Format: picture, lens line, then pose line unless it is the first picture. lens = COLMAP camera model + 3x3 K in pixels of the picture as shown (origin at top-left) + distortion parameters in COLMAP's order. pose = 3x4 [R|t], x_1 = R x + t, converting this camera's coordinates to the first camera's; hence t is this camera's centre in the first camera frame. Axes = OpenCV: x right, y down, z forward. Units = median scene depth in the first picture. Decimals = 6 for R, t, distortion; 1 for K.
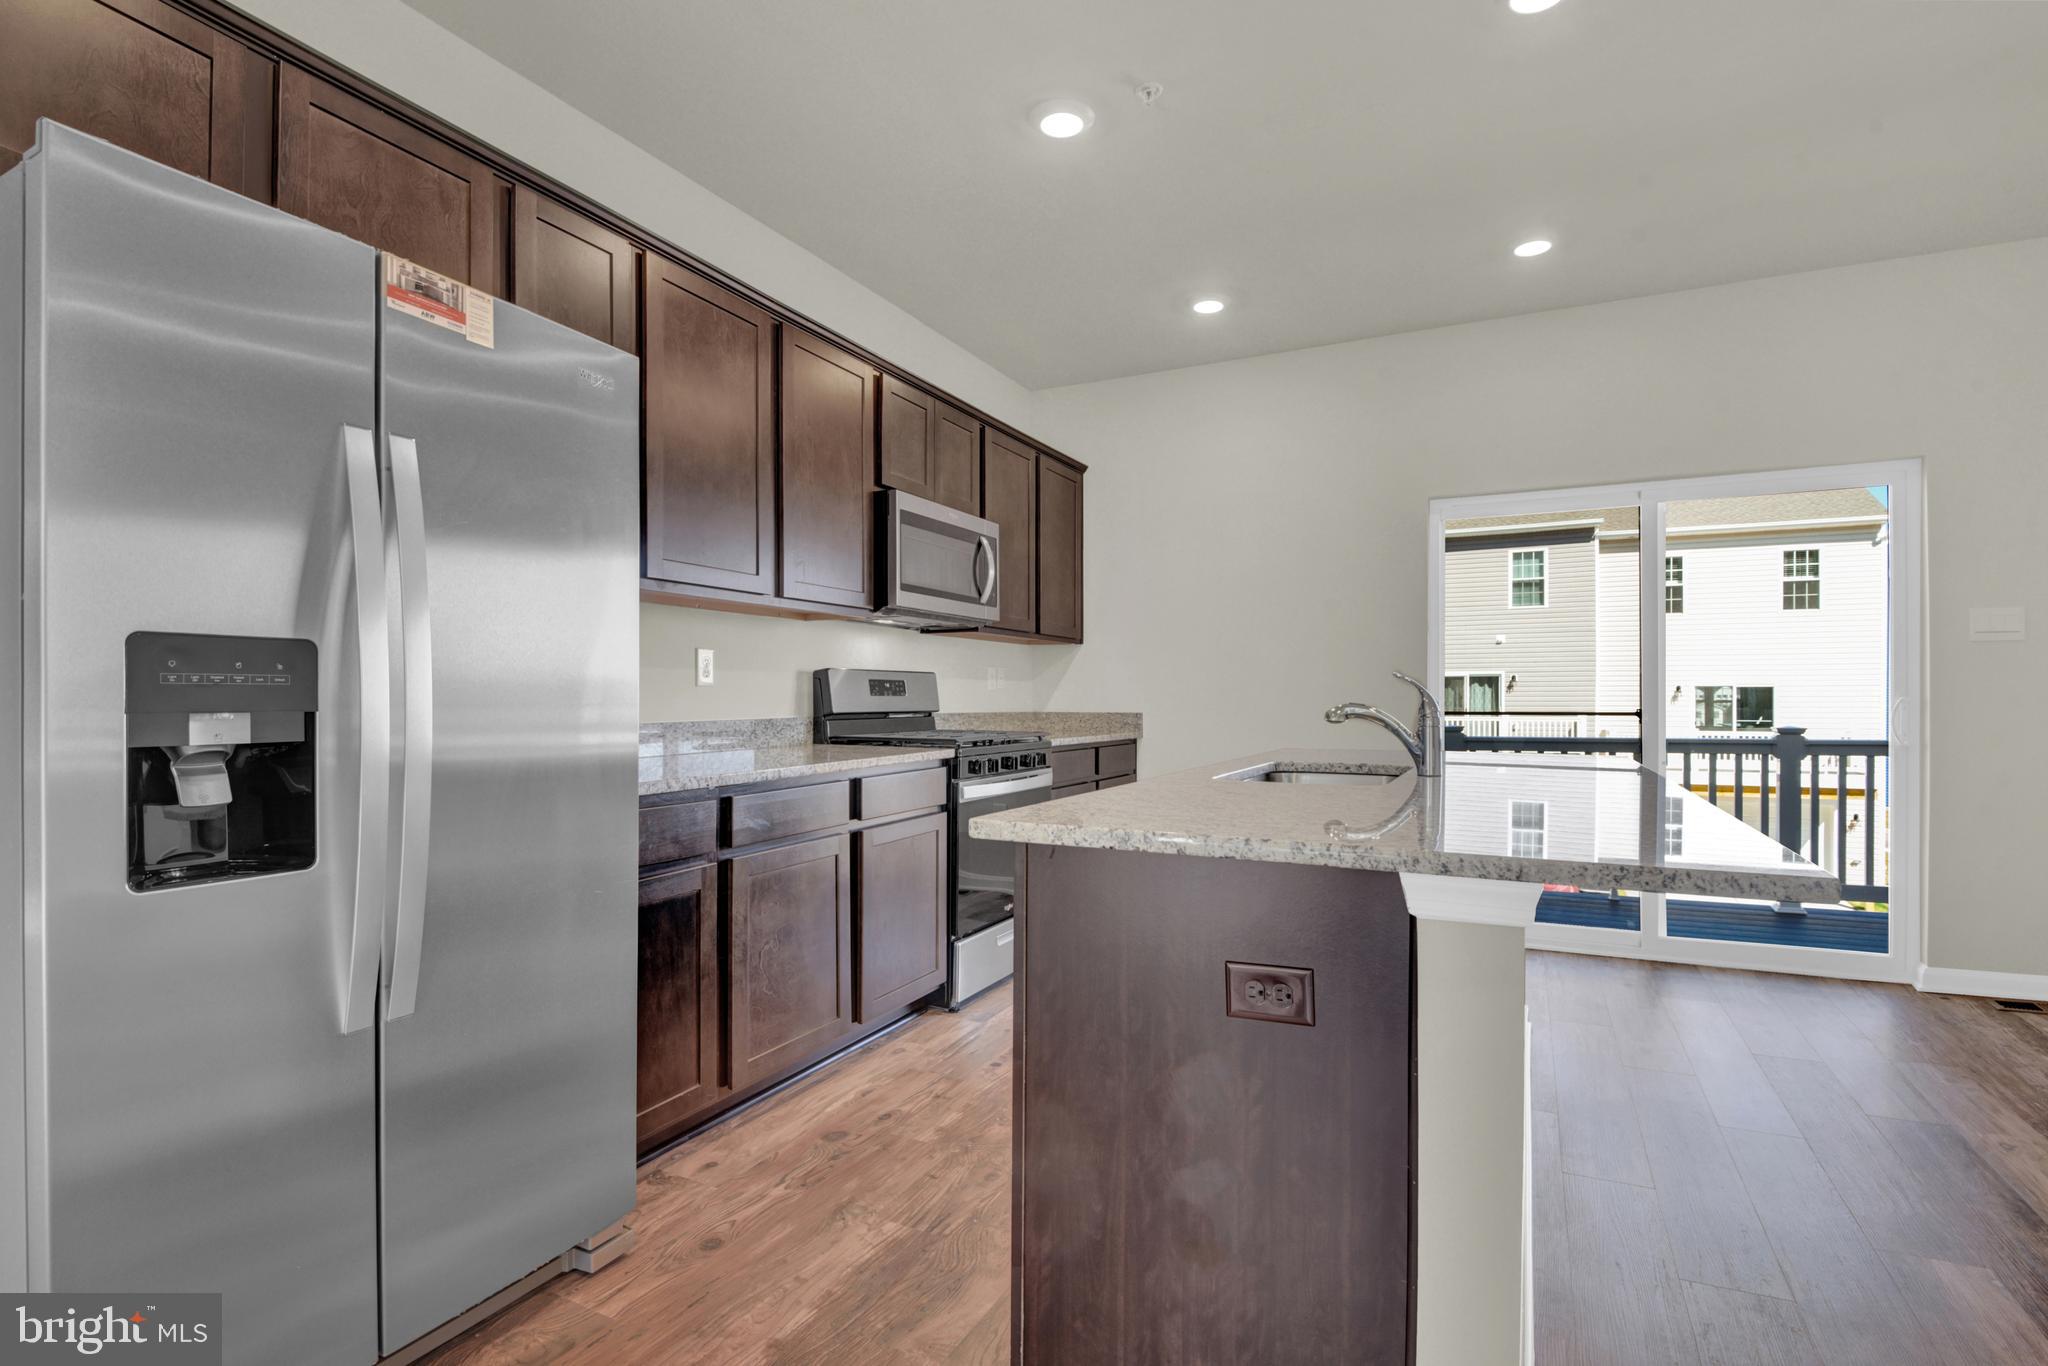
lens RADIAL K [[960.9, 0, 1024.0], [0, 960.9, 683.0], [0, 0, 1]] dist [-0.035139, -0.000613]
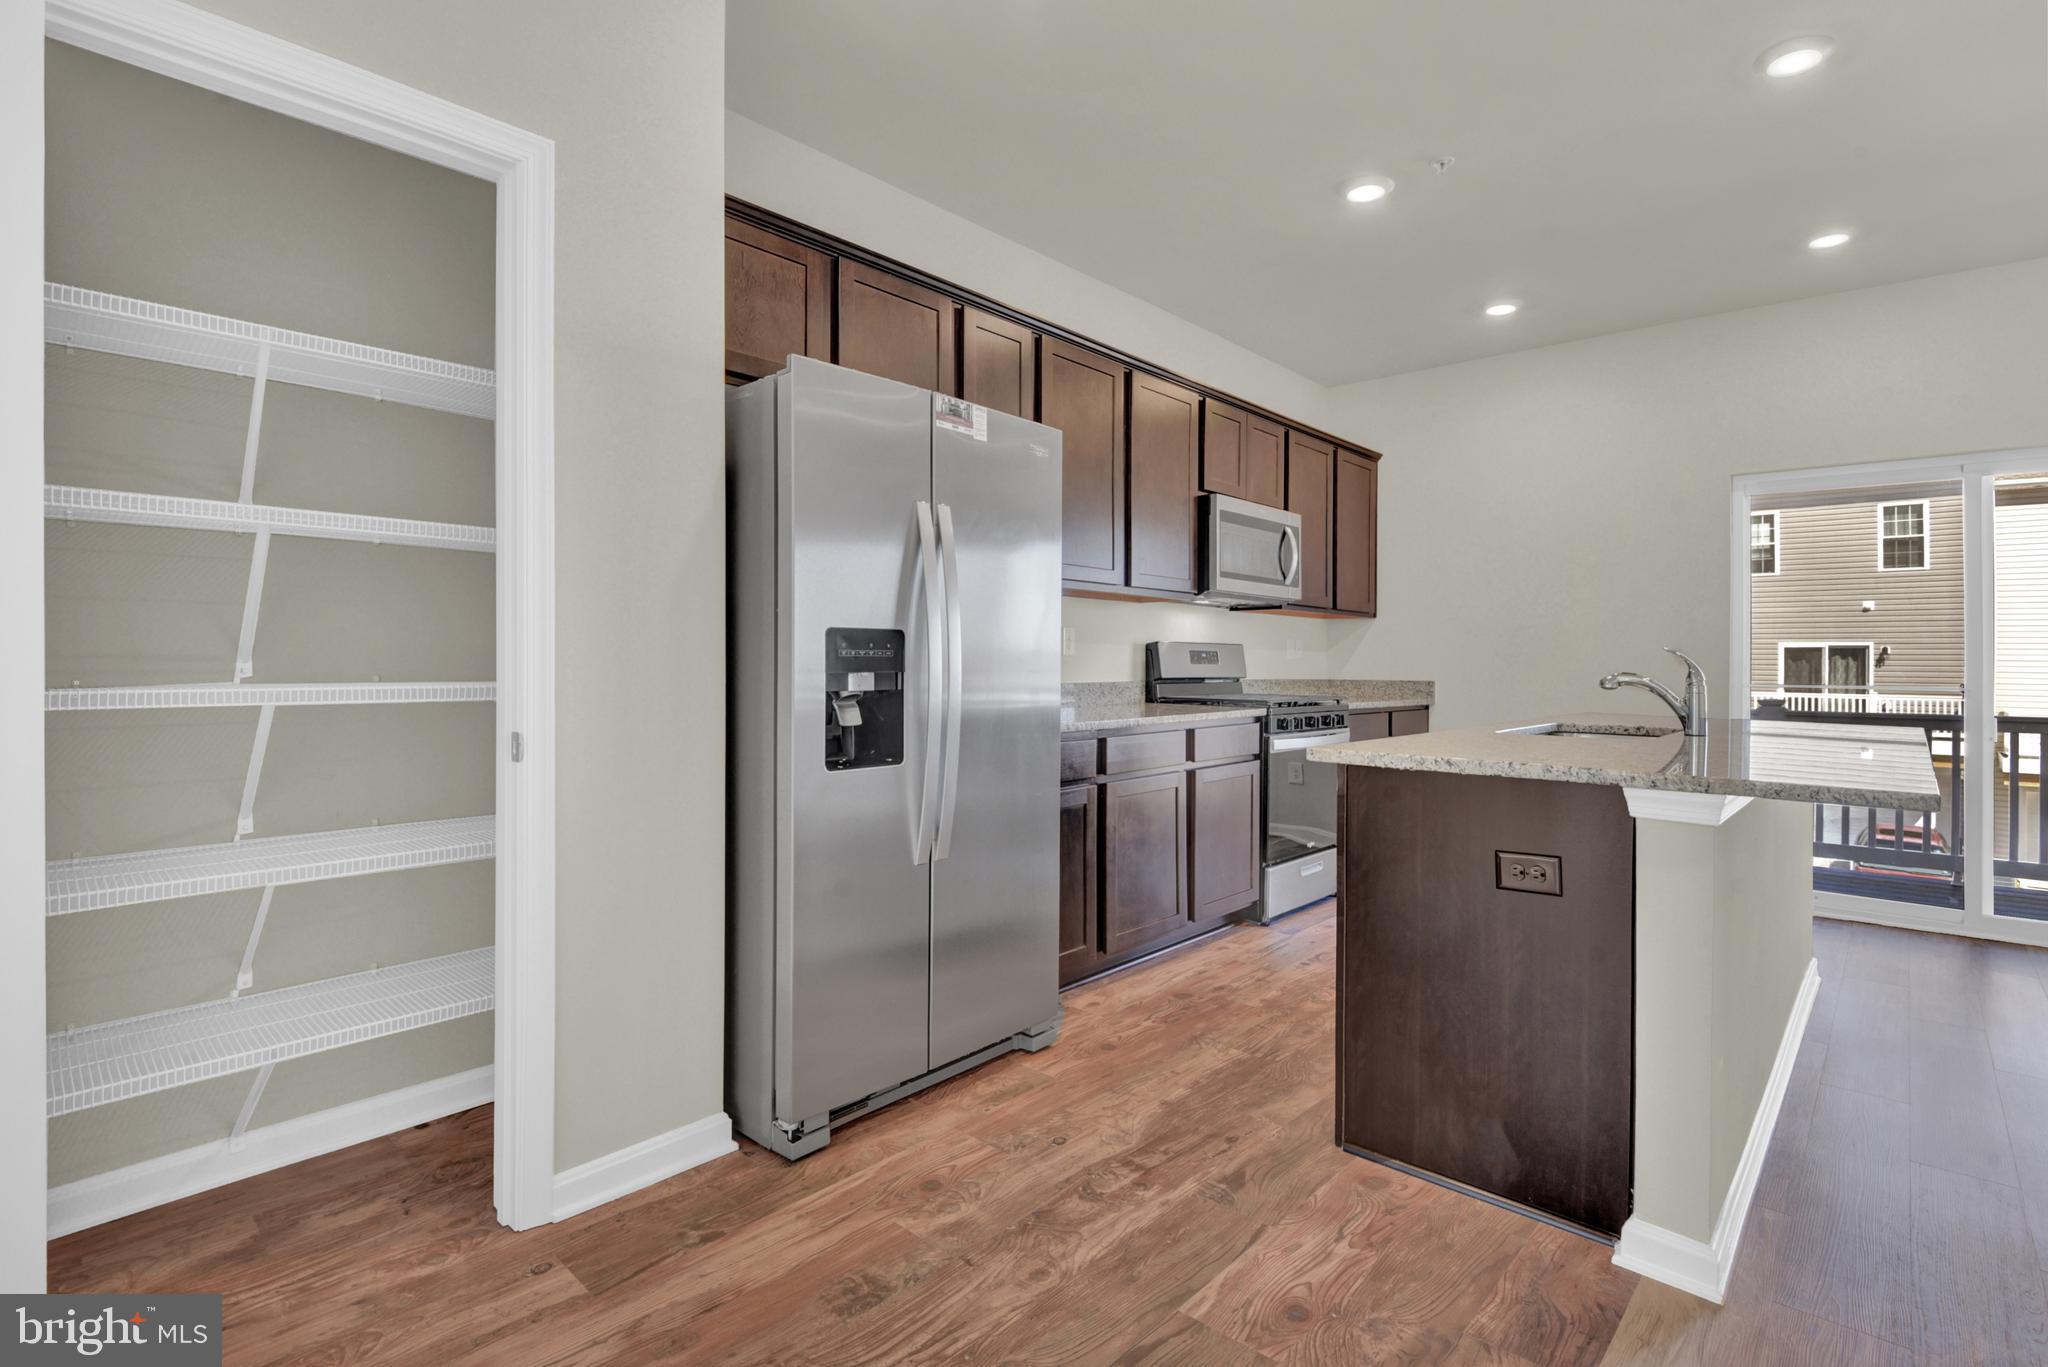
lens RADIAL K [[943.8, 0, 1020.7], [0, 943.8, 656.2], [0, 0, 1]] dist [-0.013230, -0.000682]
pose [[0.957654, 0.004336, -0.287889, -0.030831], [-0.002517, 0.999974, 0.006686, -0.004655], [0.287911, -0.005679, 0.957640, -0.251381]]
